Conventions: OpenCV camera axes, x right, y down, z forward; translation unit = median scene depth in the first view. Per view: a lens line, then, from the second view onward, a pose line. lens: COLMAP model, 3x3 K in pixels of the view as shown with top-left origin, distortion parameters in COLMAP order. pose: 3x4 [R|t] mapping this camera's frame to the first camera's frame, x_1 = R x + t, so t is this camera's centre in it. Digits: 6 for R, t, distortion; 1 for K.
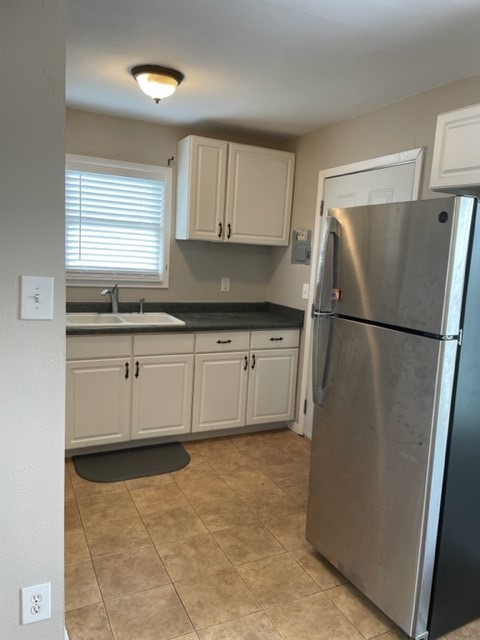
lens RADIAL K [[479.4, 0, 241.4], [0, 479.4, 323.7], [0, 0, 1]] dist [0.068990, -0.074696]
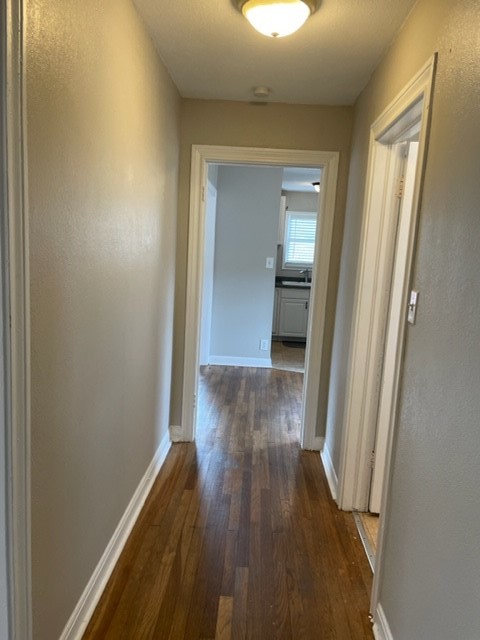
lens RADIAL K [[479.4, 0, 241.4], [0, 479.4, 323.7], [0, 0, 1]] dist [0.068990, -0.074696]
pose [[0.881912, 0.066734, -0.466666, 0.532090], [-0.078223, 0.996922, -0.005267, 0.209541], [0.464878, 0.041149, 0.884418, -1.102277]]
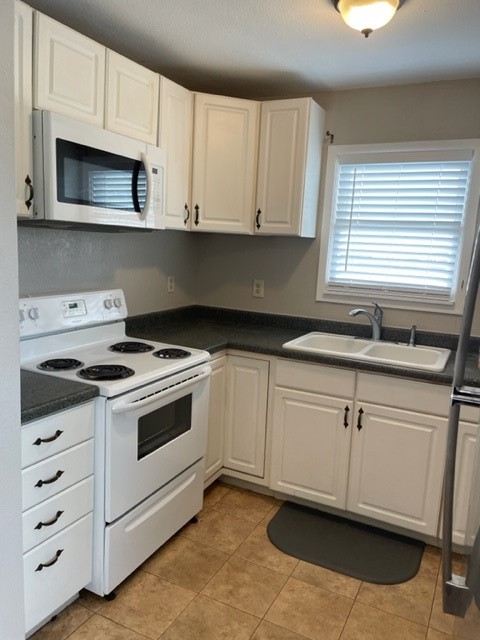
lens RADIAL K [[479.4, 0, 241.4], [0, 479.4, 323.7], [0, 0, 1]] dist [0.068990, -0.074696]
pose [[0.612892, 0.100229, -0.783784, 0.226546], [-0.134776, 0.990647, 0.021292, -0.038747], [0.778588, 0.092586, 0.620668, 0.374052]]
